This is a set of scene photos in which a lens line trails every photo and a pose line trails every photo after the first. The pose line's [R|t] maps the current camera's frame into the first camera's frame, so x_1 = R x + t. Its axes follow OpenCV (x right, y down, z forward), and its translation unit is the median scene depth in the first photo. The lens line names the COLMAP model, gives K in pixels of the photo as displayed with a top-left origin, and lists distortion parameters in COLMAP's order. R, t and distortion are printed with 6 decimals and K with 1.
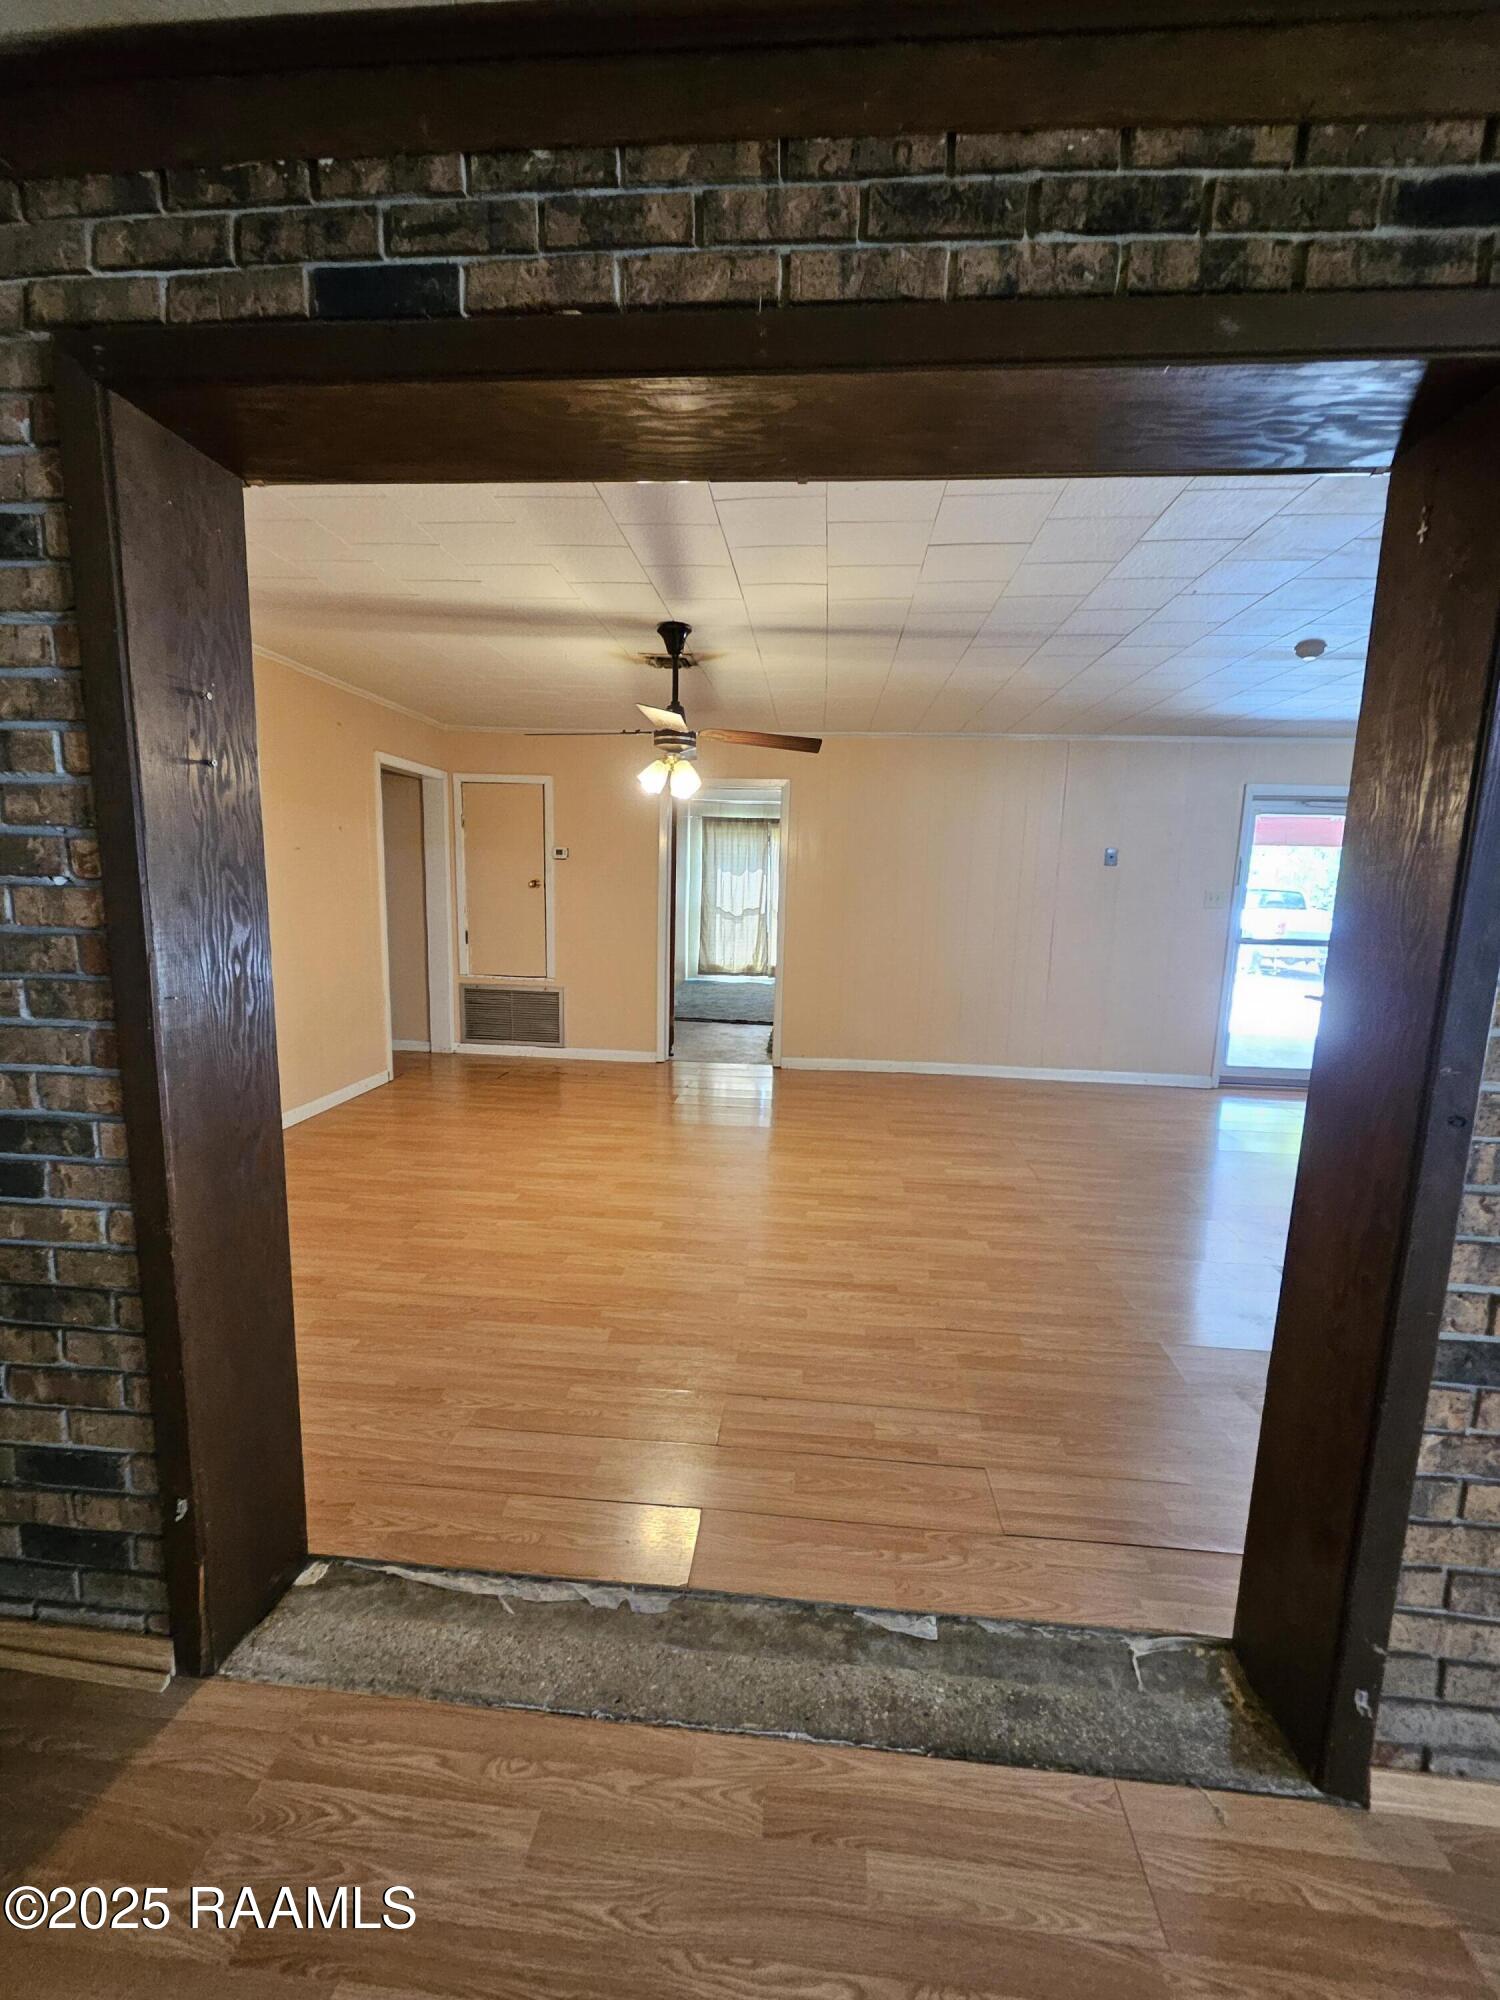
lens RADIAL K [[787.6, 0, 747.9], [0, 787.6, 999.8], [0, 0, 1]] dist [0.002128, -0.002455]
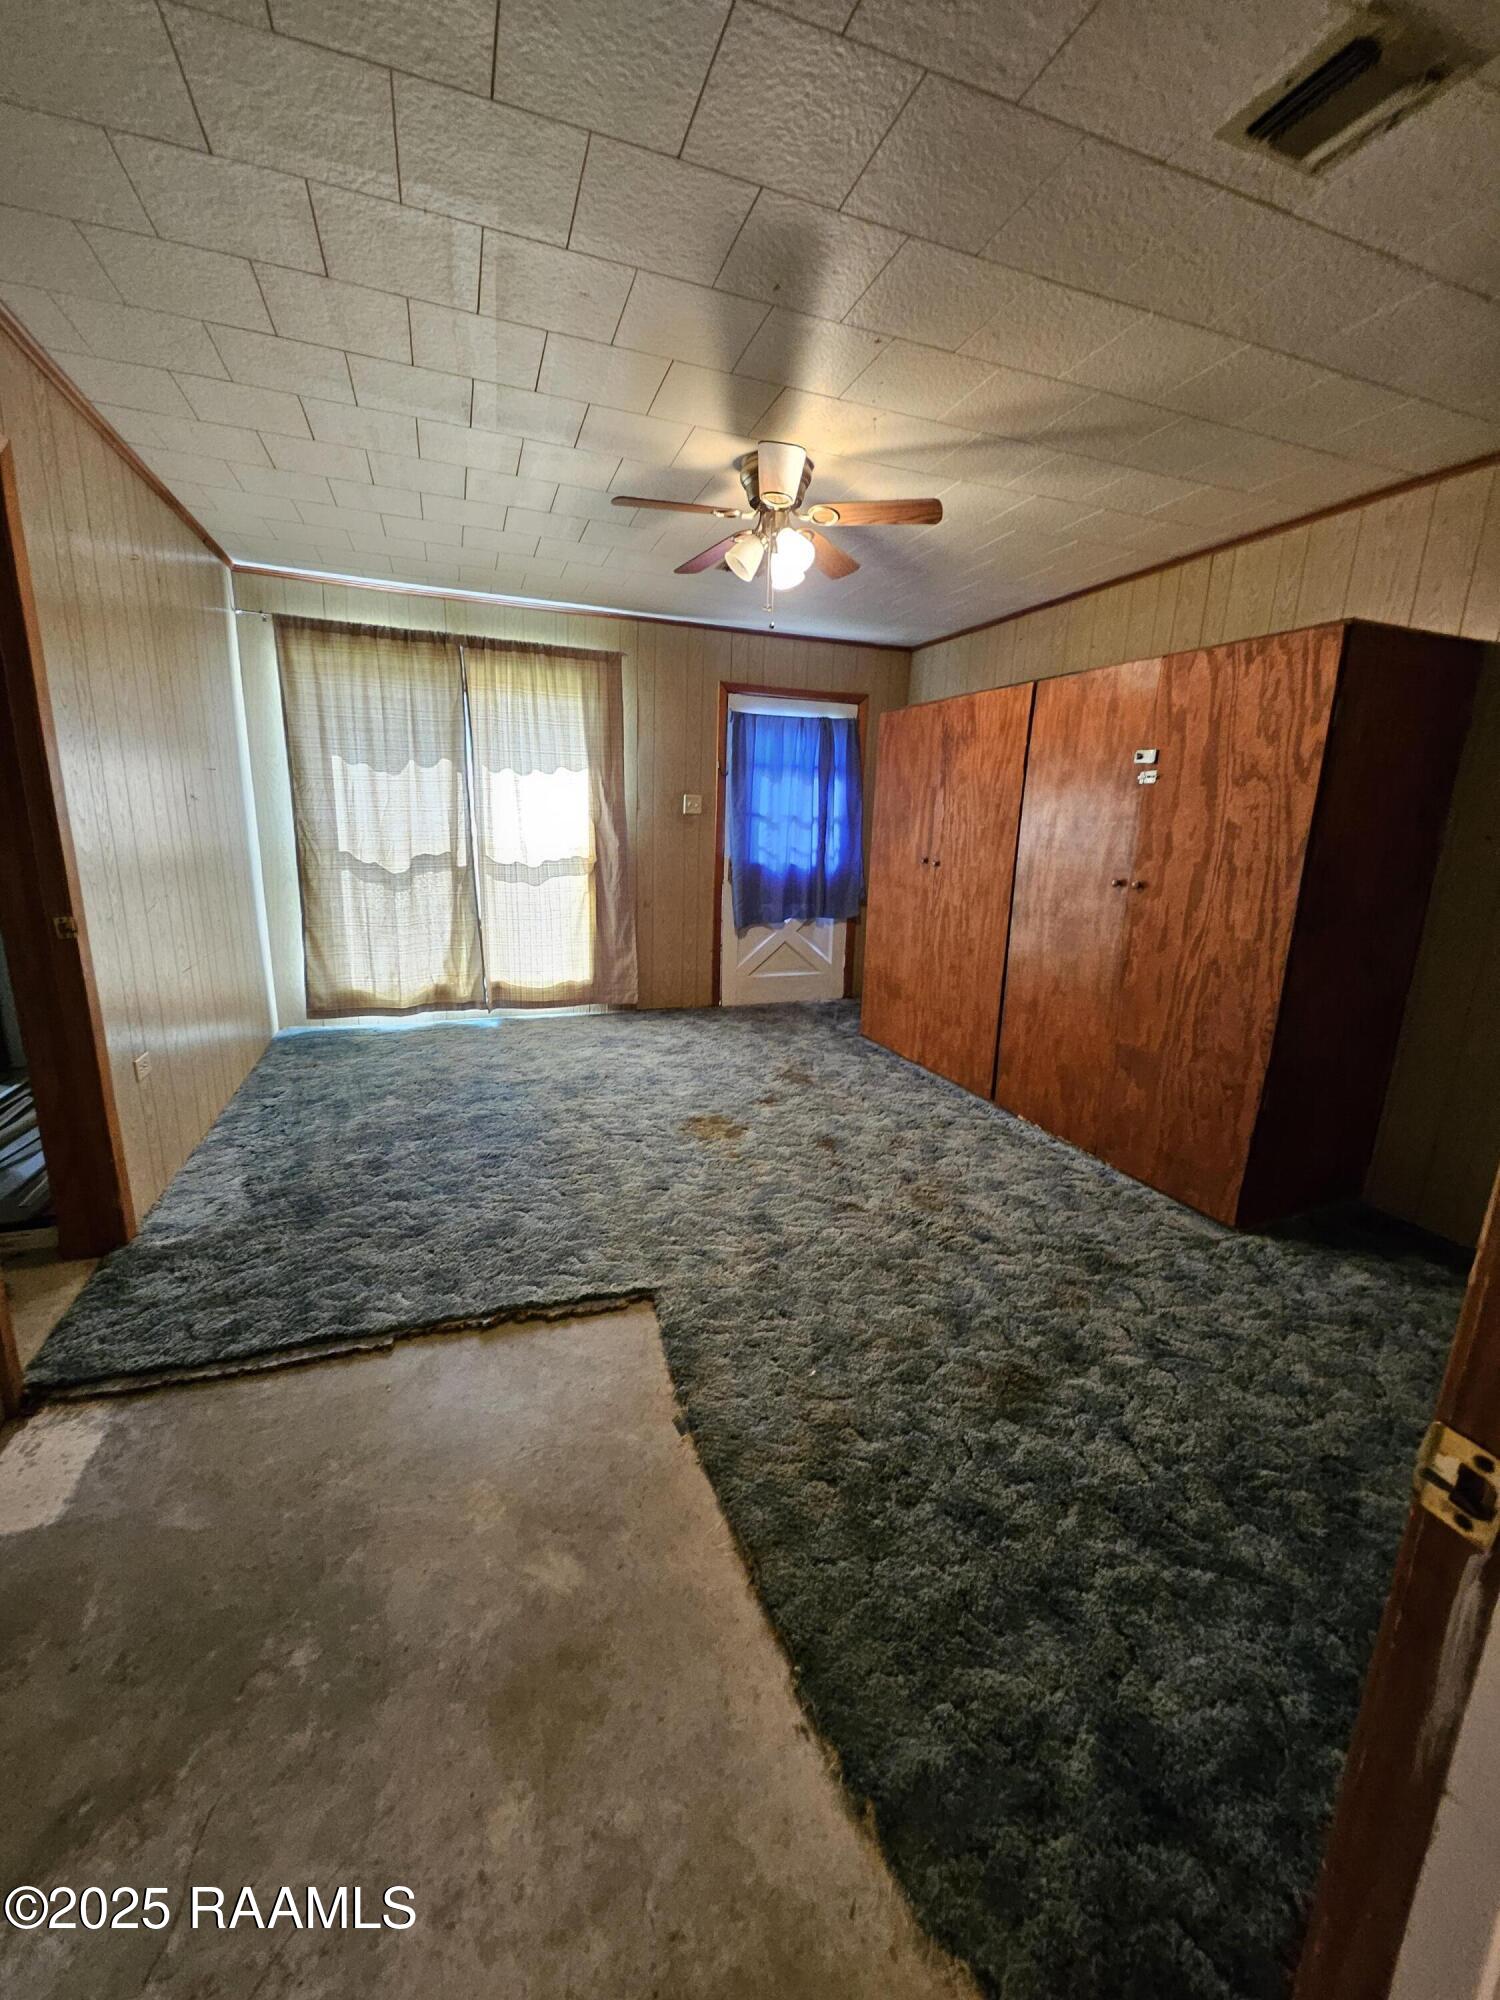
lens RADIAL K [[787.6, 0, 762.7], [0, 787.6, 996.7], [0, 0, 1]] dist [0.002128, -0.002455]
pose [[0.893864, -0.097294, 0.437654, -0.029946], [0.056183, 0.992782, 0.105955, -0.075812], [-0.444804, -0.070121, 0.892879, 0.536547]]
